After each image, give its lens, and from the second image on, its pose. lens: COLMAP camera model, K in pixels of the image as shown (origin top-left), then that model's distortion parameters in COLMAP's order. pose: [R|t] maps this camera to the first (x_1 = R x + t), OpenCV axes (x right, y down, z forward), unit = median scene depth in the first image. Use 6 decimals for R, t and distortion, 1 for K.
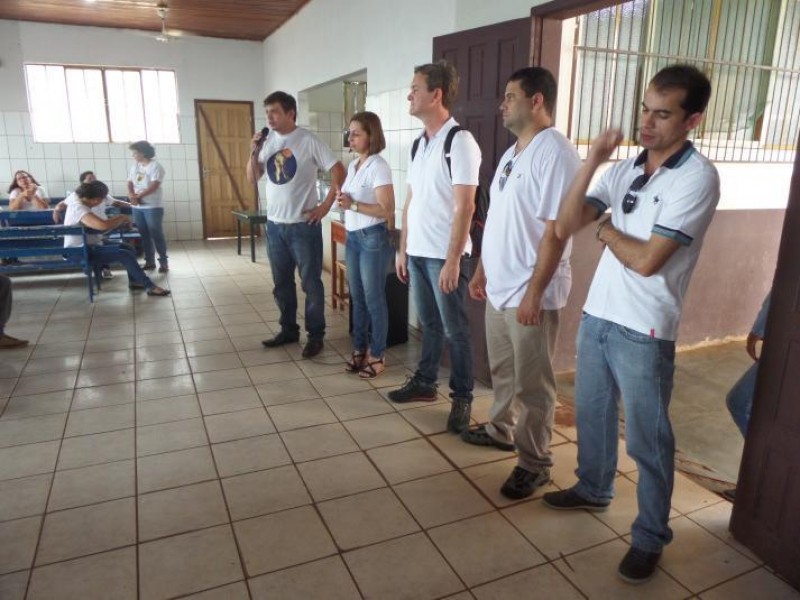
lens RADIAL K [[580.1, 0, 398.7], [0, 580.1, 295.3], [0, 0, 1]] dist [-0.013829, -0.008743]
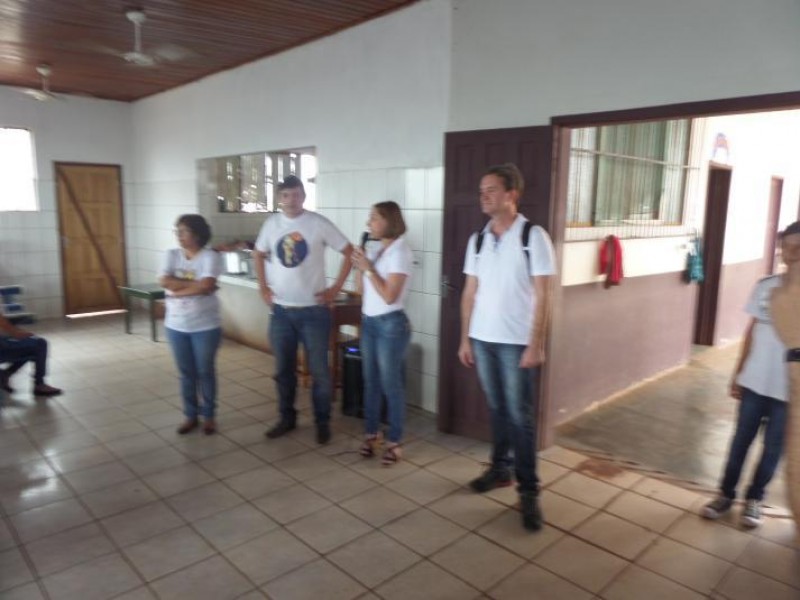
lens RADIAL K [[580.1, 0, 399.3], [0, 580.1, 299.0], [0, 0, 1]] dist [-0.013829, -0.008743]
pose [[0.941616, -0.049526, 0.333027, -0.270693], [0.076982, 0.994589, -0.069755, -0.044011], [-0.327771, 0.091319, 0.940334, 0.019776]]
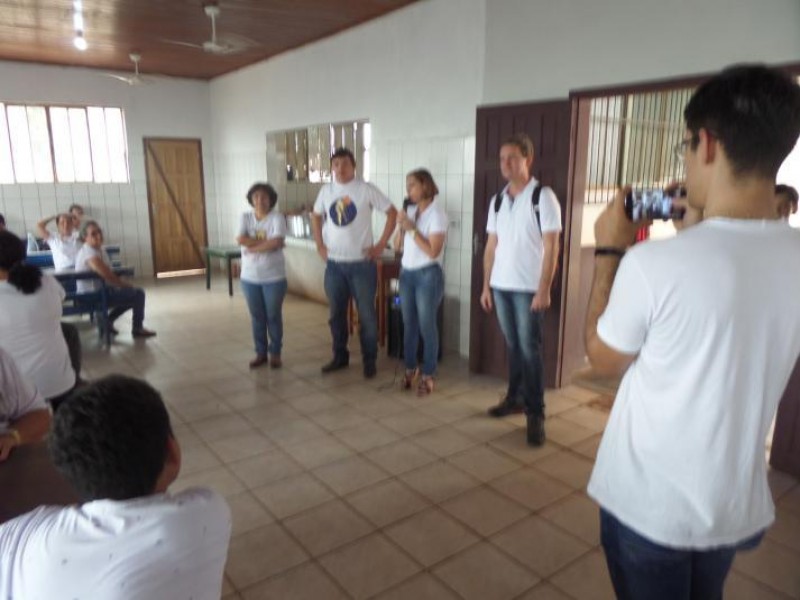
lens RADIAL K [[580.1, 0, 397.6], [0, 580.1, 297.5], [0, 0, 1]] dist [-0.013829, -0.008743]
pose [[0.975111, -0.054353, 0.214952, -0.263534], [0.061505, 0.997749, -0.026721, -0.013420], [-0.213015, 0.039277, 0.976259, -0.100123]]
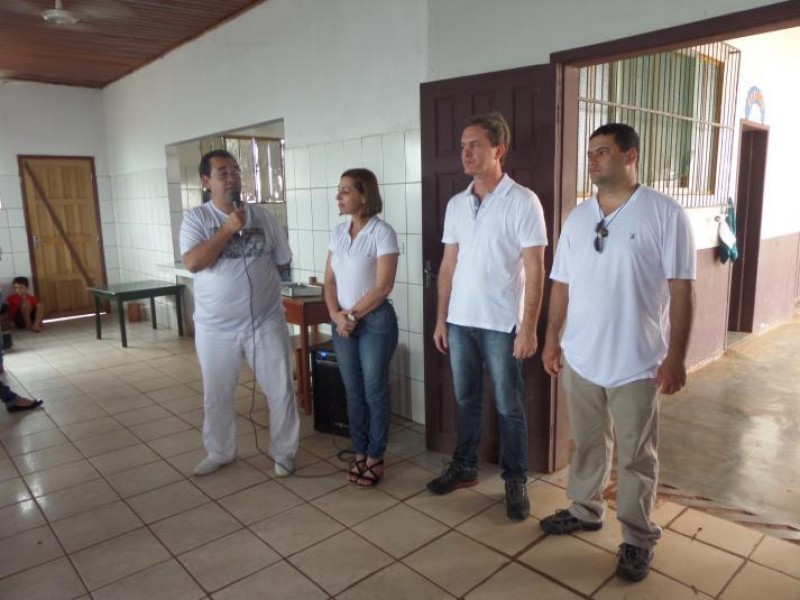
lens RADIAL K [[580.1, 0, 396.9], [0, 580.1, 298.2], [0, 0, 1]] dist [-0.013829, -0.008743]
pose [[0.949314, -0.084630, 0.302722, -0.181148], [0.107868, 0.992301, -0.060855, -0.049330], [-0.295241, 0.090425, 0.951134, 0.137215]]
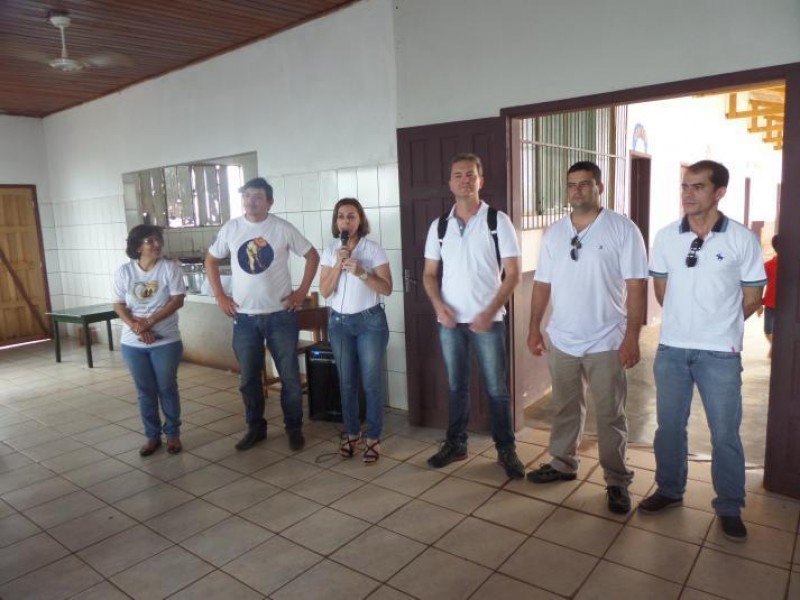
lens RADIAL K [[580.1, 0, 398.2], [0, 580.1, 299.2], [0, 0, 1]] dist [-0.013829, -0.008743]
pose [[0.884590, -0.113670, 0.452306, -0.321122], [0.162380, 0.984226, -0.070224, -0.033337], [-0.437189, 0.135565, 0.889094, 0.041728]]
